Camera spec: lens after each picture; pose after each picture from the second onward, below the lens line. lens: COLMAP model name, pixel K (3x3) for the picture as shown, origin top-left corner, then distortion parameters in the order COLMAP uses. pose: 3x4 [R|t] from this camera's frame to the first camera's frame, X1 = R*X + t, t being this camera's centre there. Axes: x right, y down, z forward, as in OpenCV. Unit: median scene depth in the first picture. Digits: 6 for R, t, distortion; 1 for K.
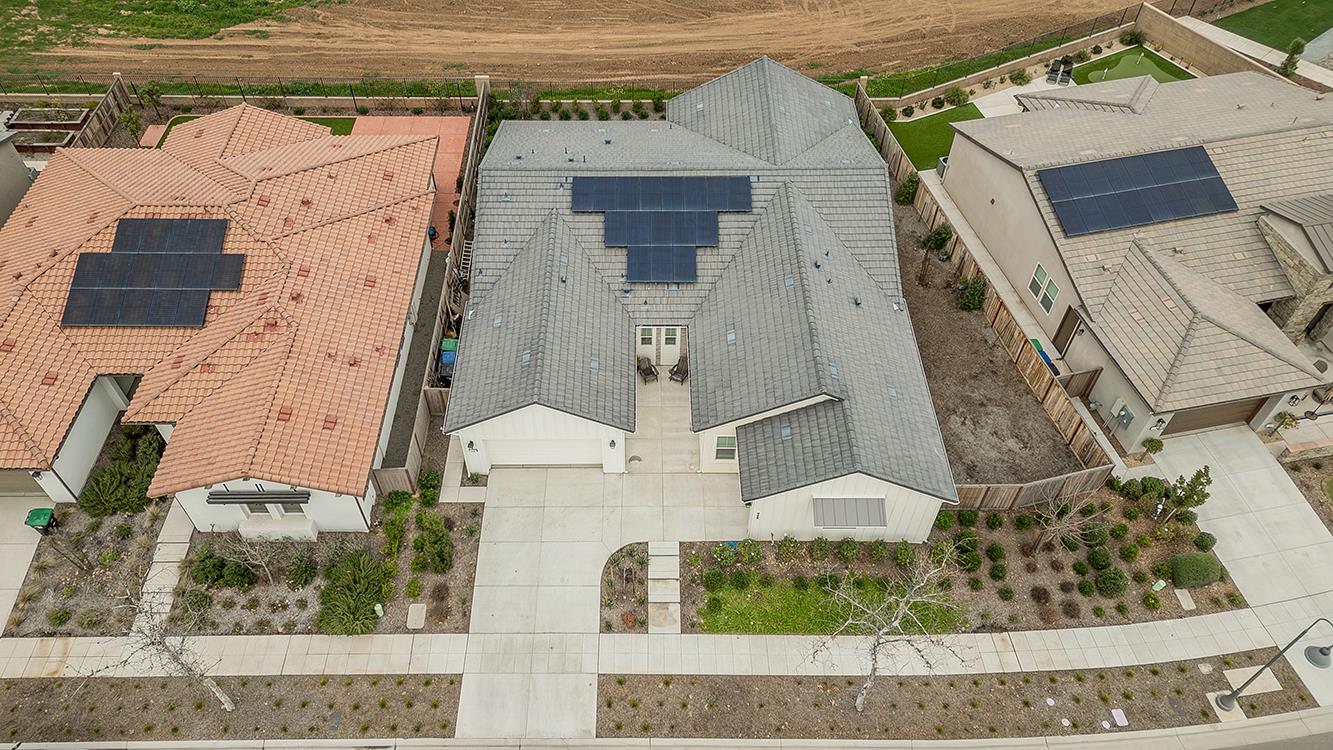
lens RADIAL K [[941.0, 0, 647.8], [0, 941.0, 379.6], [0, 0, 1]] dist [0.061790, -0.003640]
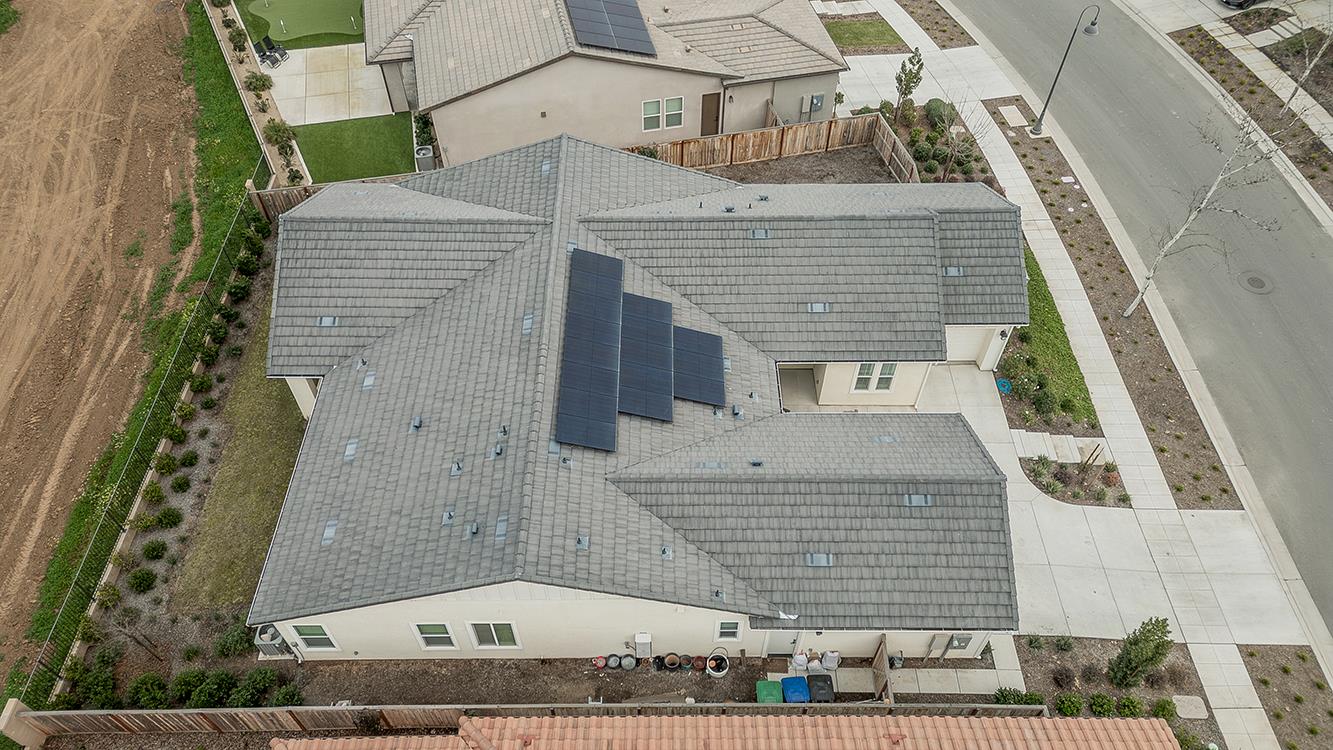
lens RADIAL K [[911.2, 0, 666.5], [0, 911.2, 375.0], [0, 0, 1]] dist [0.079059, -0.049092]
pose [[-0.002794, -0.770543, 0.637382, -0.517338], [0.748363, 0.421158, 0.512425, -0.583999], [-0.663284, 0.478425, 0.575469, 0.697264]]
